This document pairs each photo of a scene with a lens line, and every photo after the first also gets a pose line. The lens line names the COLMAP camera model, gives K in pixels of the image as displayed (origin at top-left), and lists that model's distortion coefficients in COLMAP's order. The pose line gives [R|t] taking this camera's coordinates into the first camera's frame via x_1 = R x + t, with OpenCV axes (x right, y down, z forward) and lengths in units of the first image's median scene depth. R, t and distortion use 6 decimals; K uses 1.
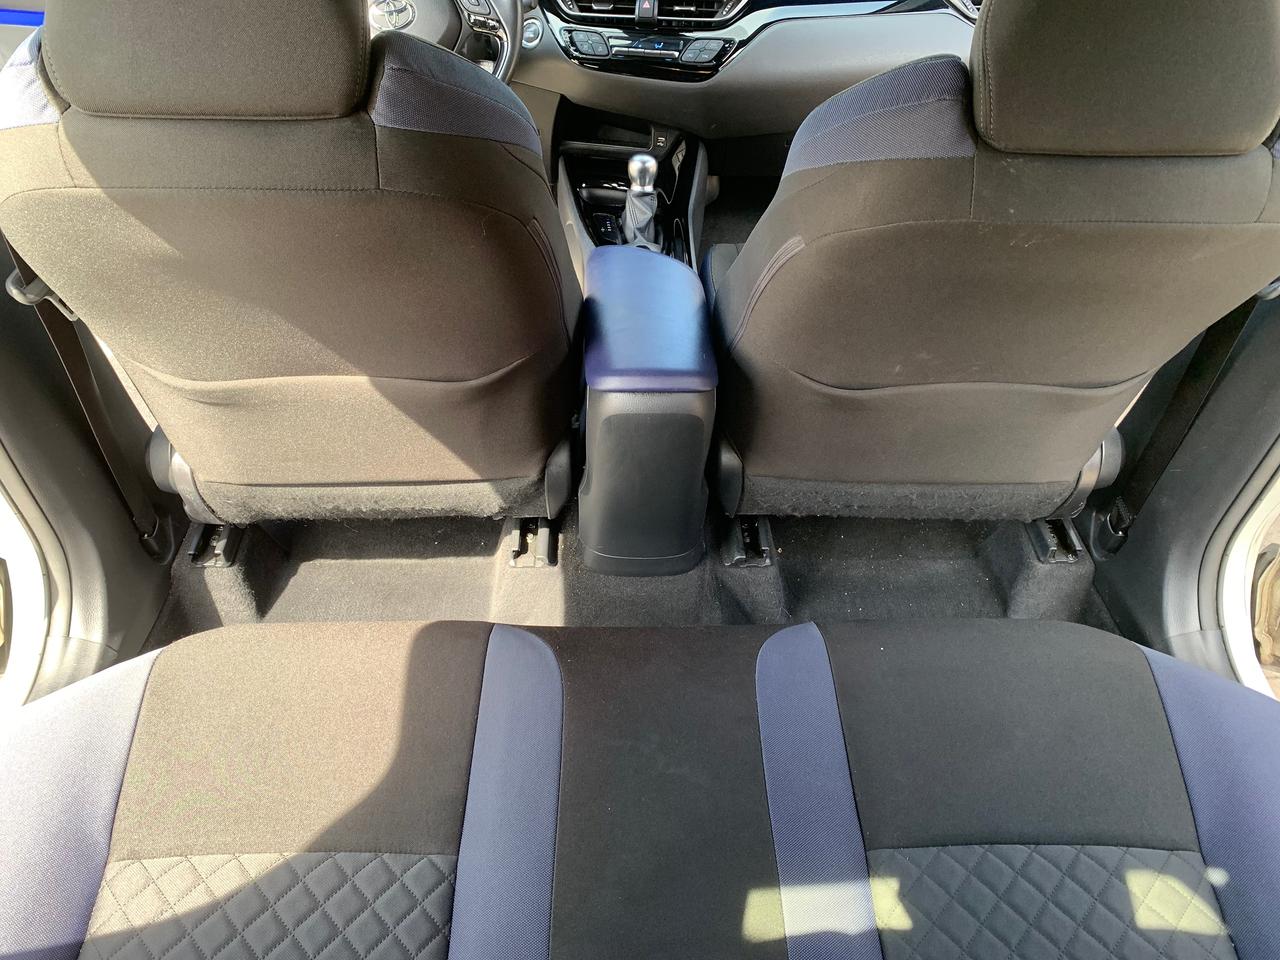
lens RADIAL K [[985.6, 0, 633.7], [0, 985.6, 475.7], [0, 0, 1]] dist [0.004337, 0.003087]
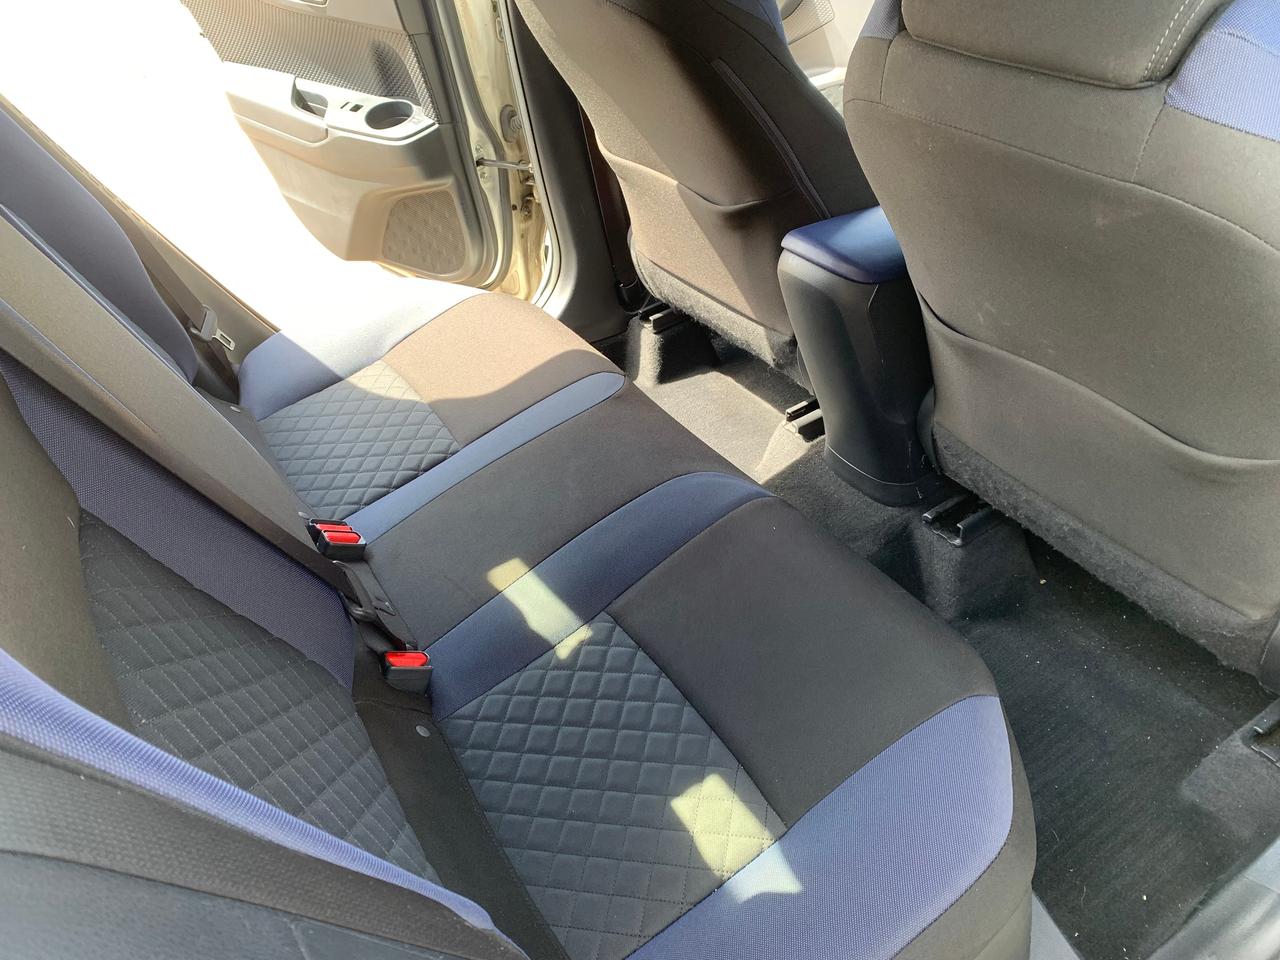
lens RADIAL K [[985.6, 0, 633.7], [0, 985.6, 475.7], [0, 0, 1]] dist [0.004337, 0.003087]
pose [[0.512687, 0.478986, -0.712548, 0.787692], [-0.499808, 0.841302, 0.205918, -0.009906], [0.698100, 0.250566, 0.670726, 0.155689]]
